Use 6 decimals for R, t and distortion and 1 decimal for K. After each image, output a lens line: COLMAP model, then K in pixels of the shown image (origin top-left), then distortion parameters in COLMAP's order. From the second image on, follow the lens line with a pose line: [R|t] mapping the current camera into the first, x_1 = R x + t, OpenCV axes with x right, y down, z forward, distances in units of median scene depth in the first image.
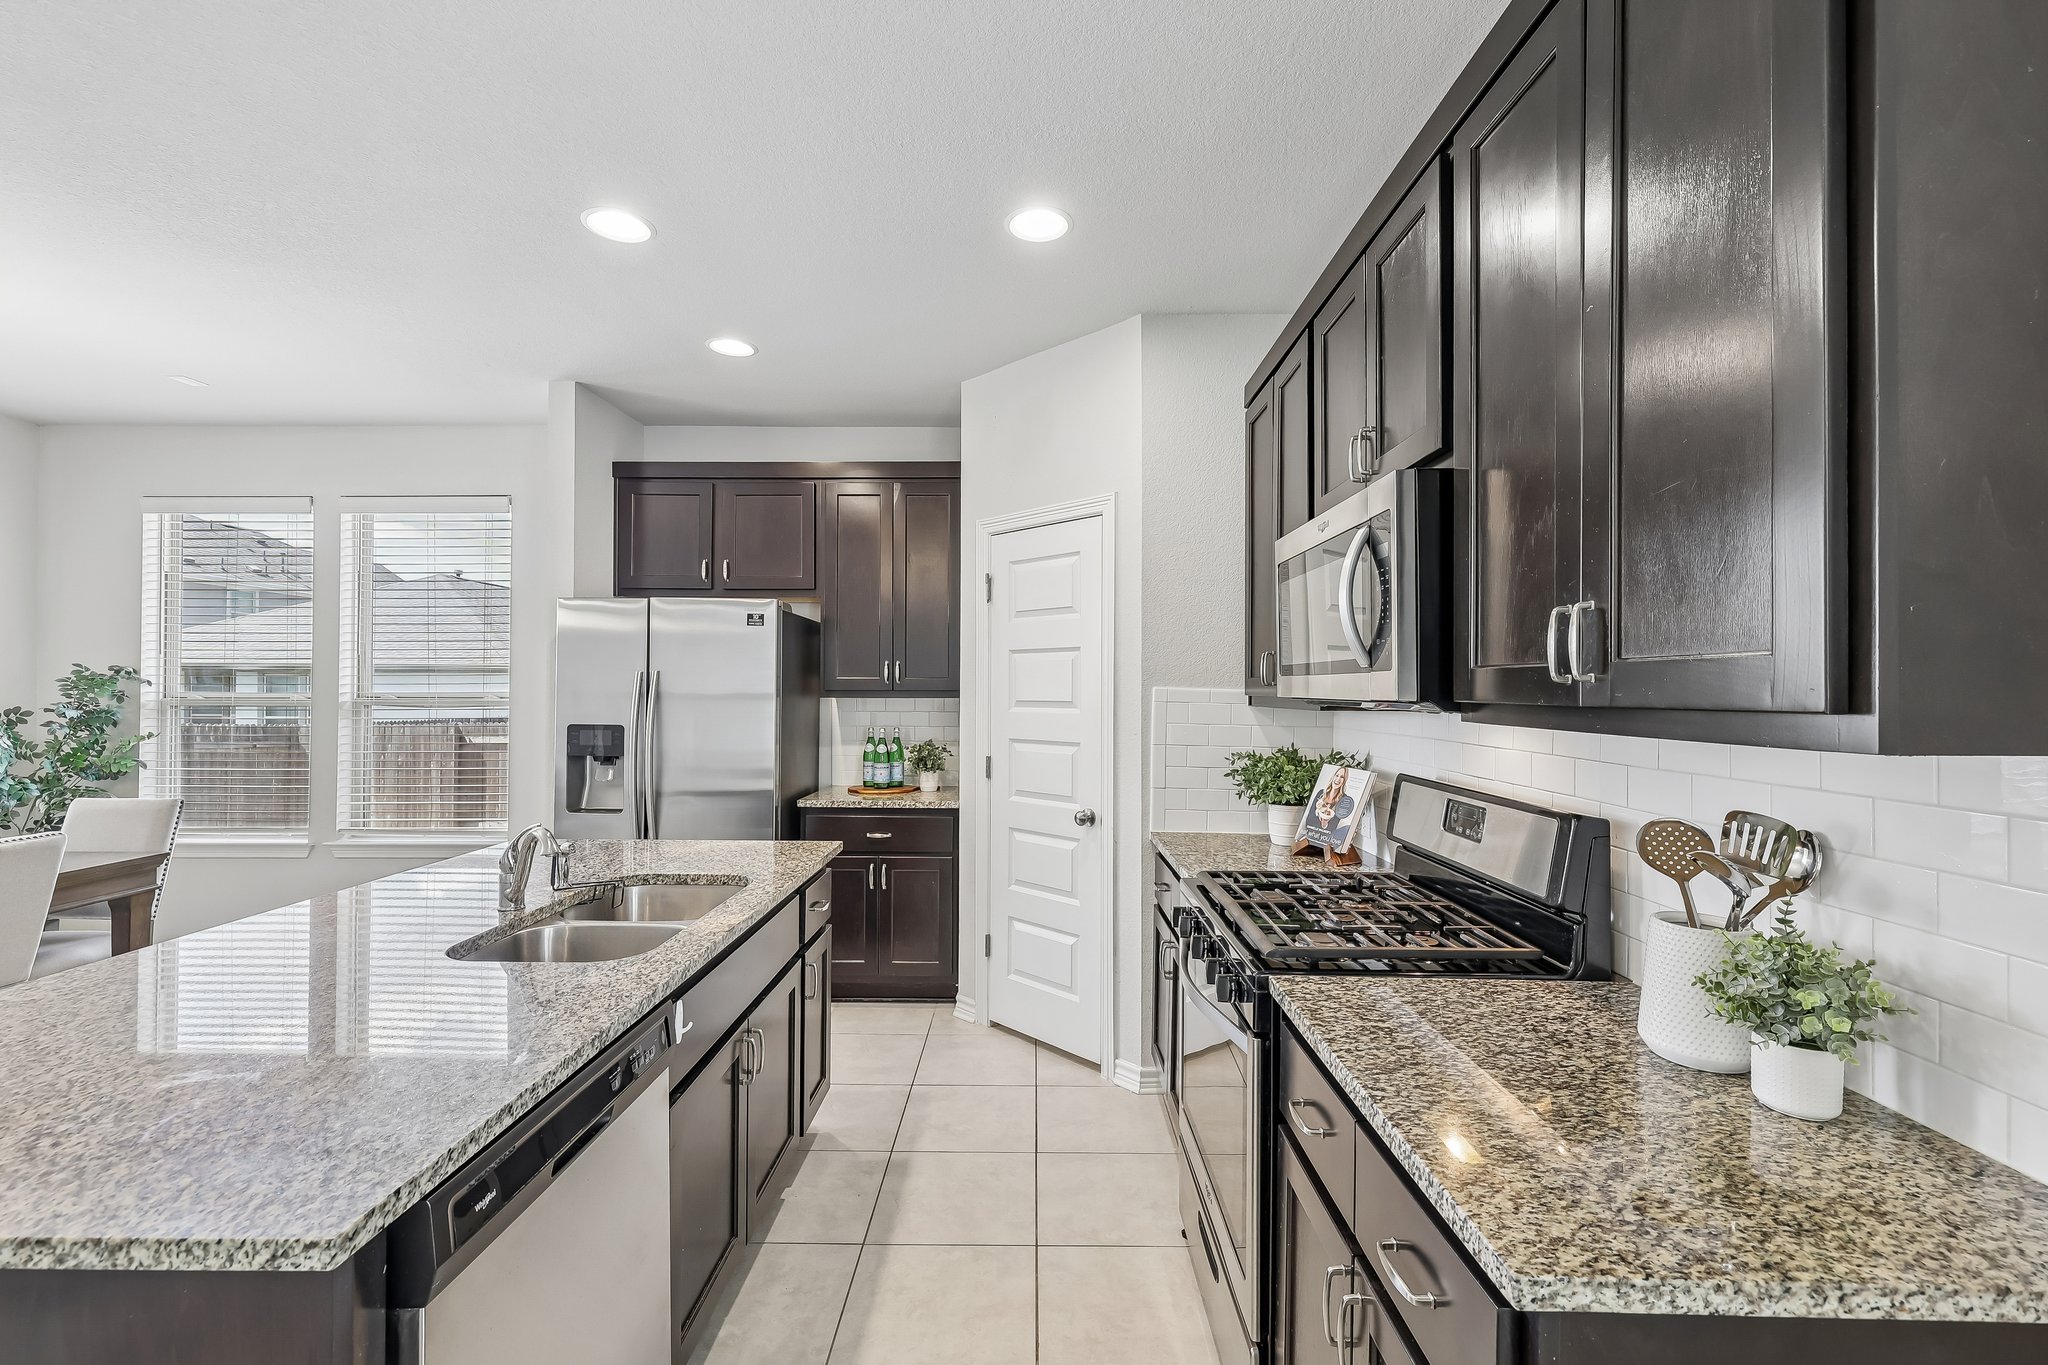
lens RADIAL K [[872.2, 0, 1032.9], [0, 872.2, 681.7], [0, 0, 1]] dist [0.000475, 0.001187]
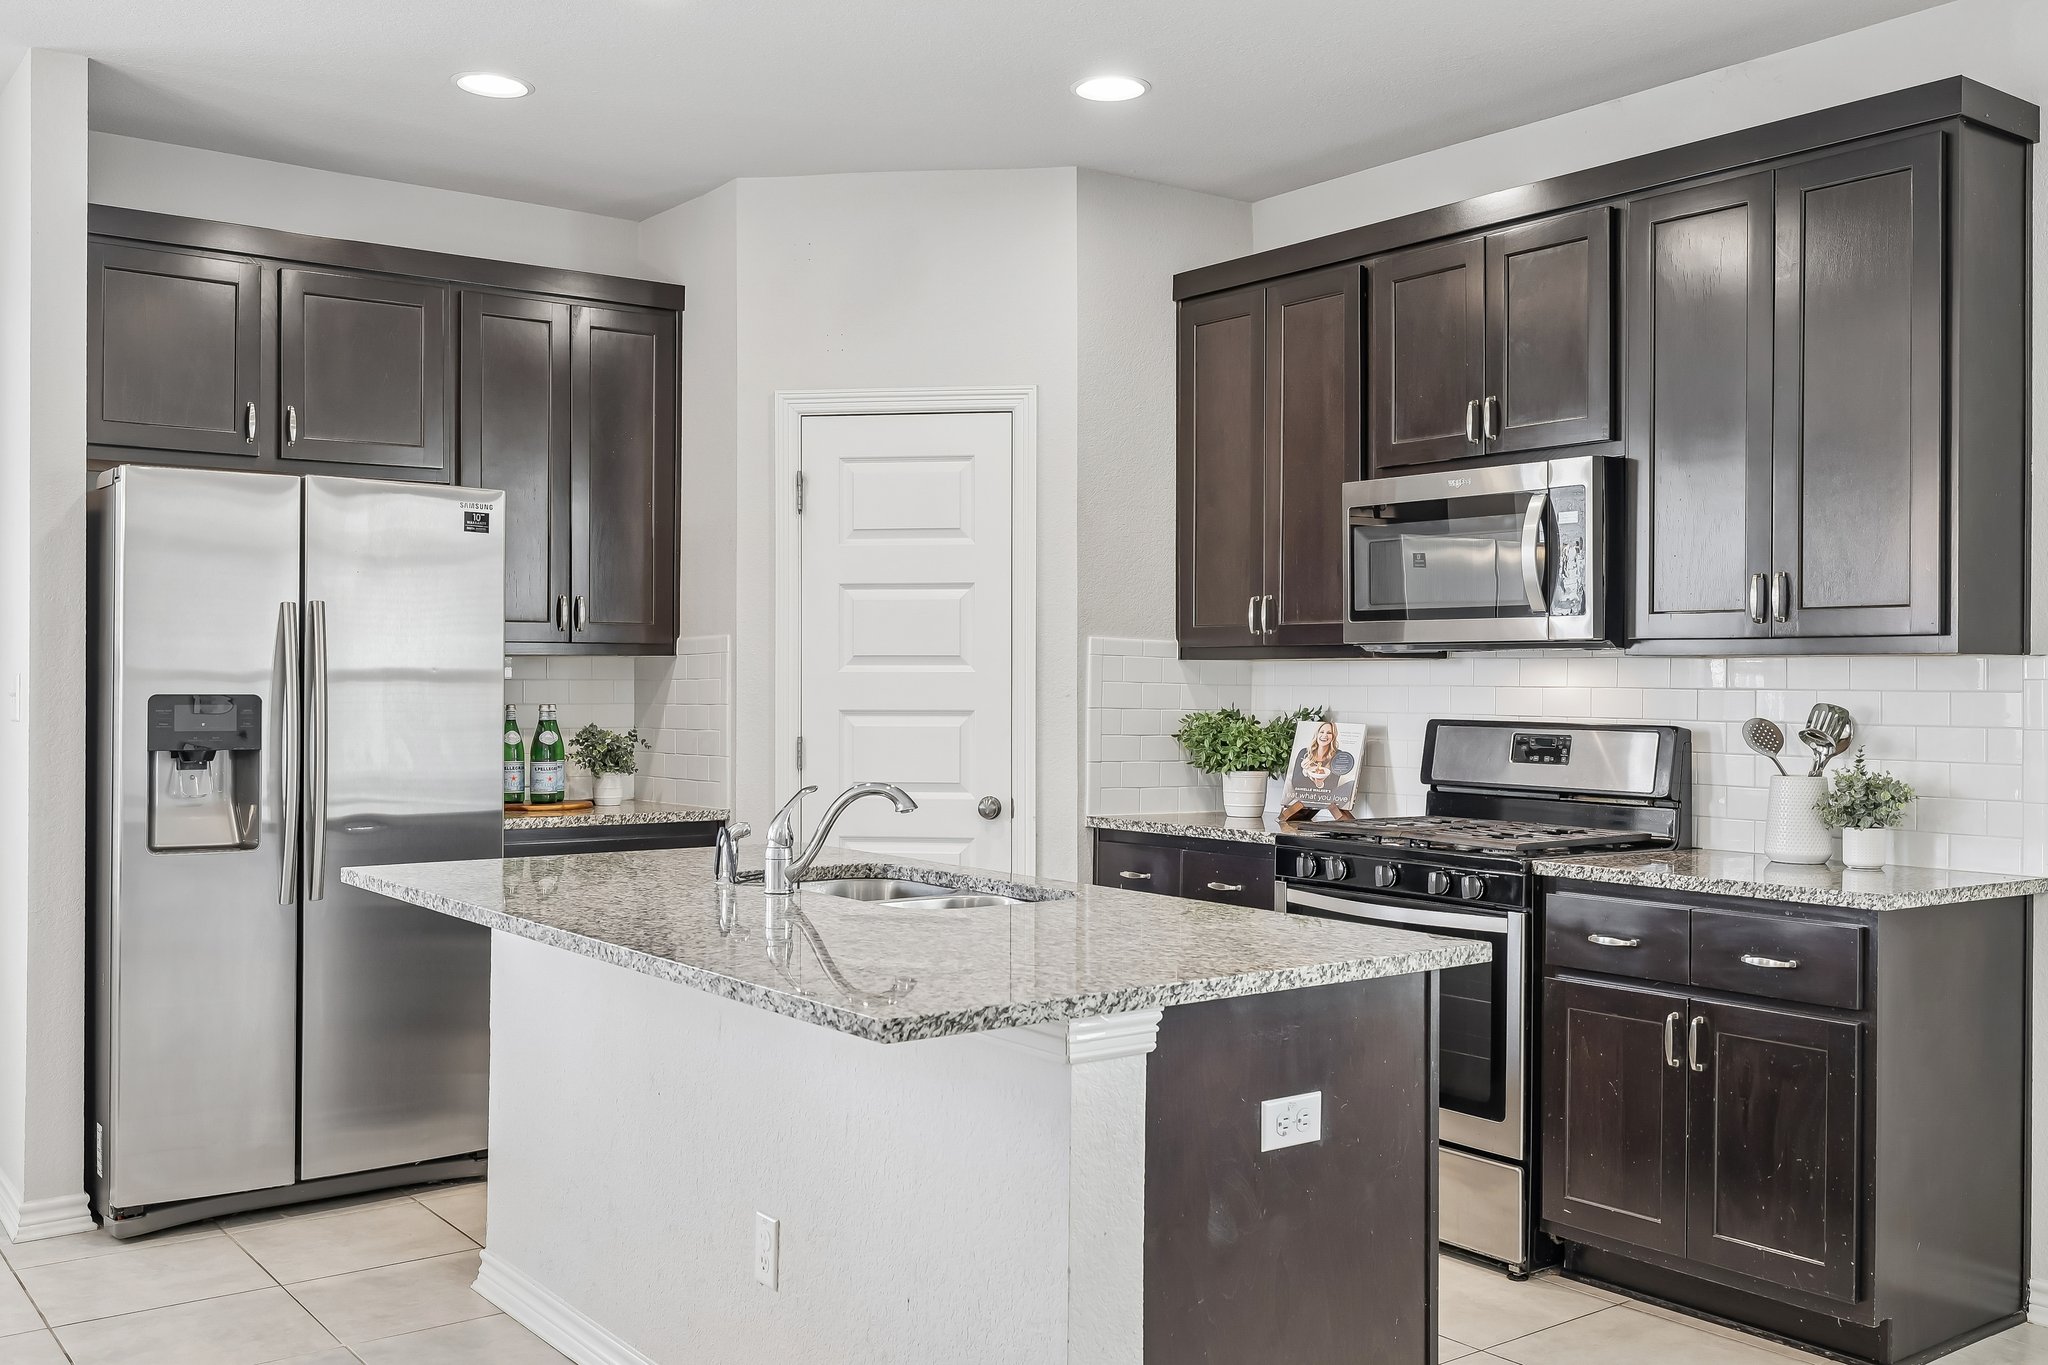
lens RADIAL K [[1854.2, 0, 1029.1], [0, 1854.2, 682.1], [0, 0, 1]] dist [-0.006614, 0.007769]
pose [[0.794151, -0.003274, 0.607712, -1.046182], [-0.004001, 0.999936, 0.010615, 0.033687], [-0.607707, -0.010861, 0.794087, -0.356451]]
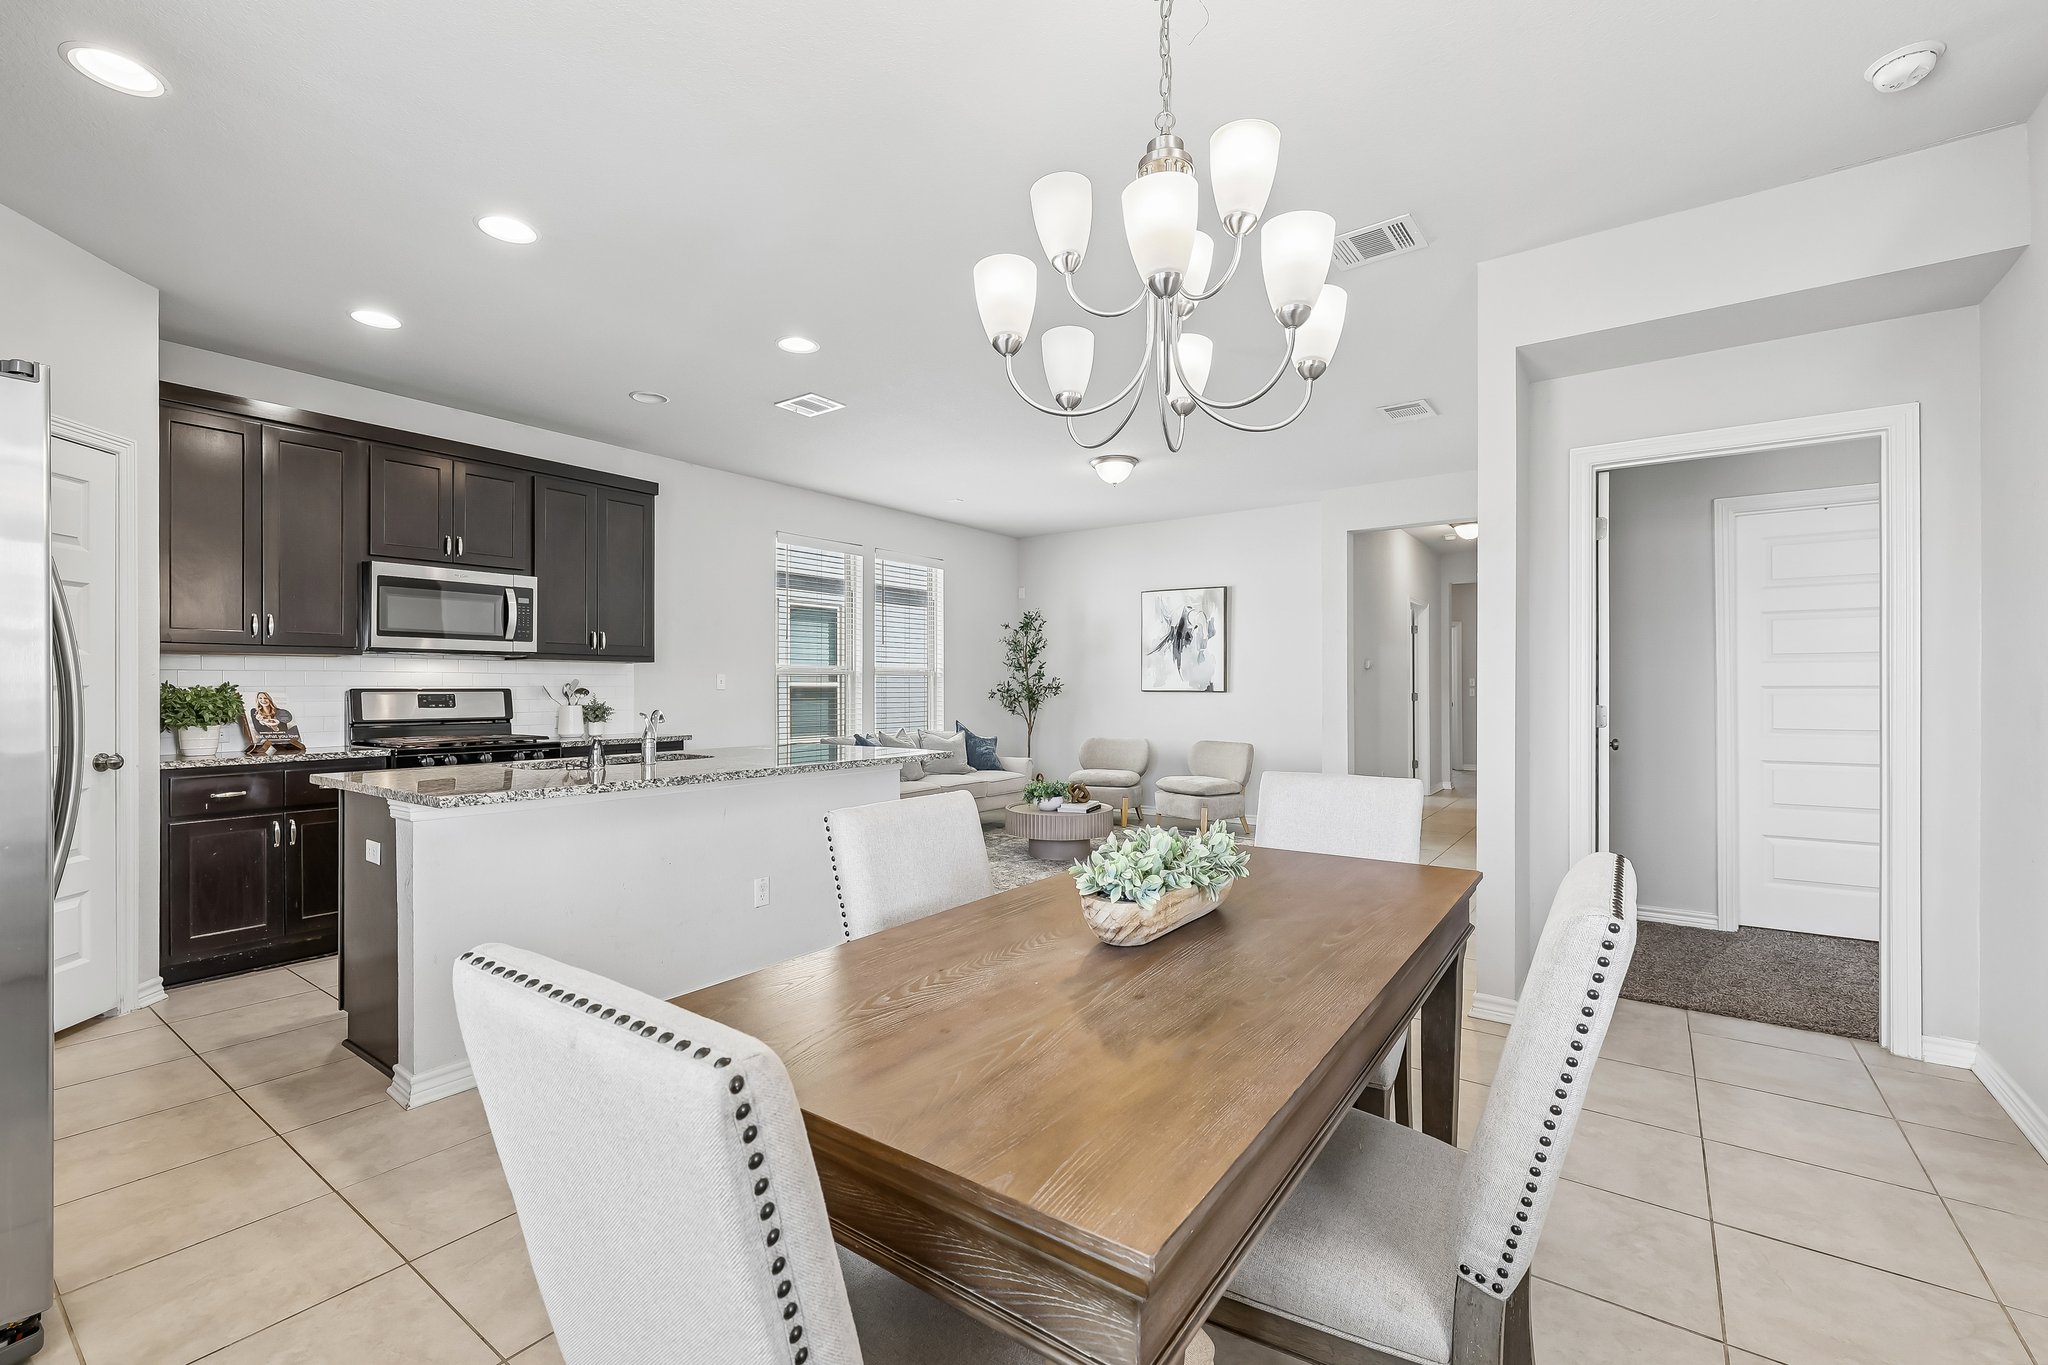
lens RADIAL K [[872.2, 0, 1029.5], [0, 872.2, 684.5], [0, 0, 1]] dist [0.000475, 0.001187]
pose [[-0.814533, -0.003732, 0.580106, -1.567530], [-0.007492, 0.999964, -0.004088, 0.076722], [-0.580070, -0.007676, -0.814531, 1.402240]]
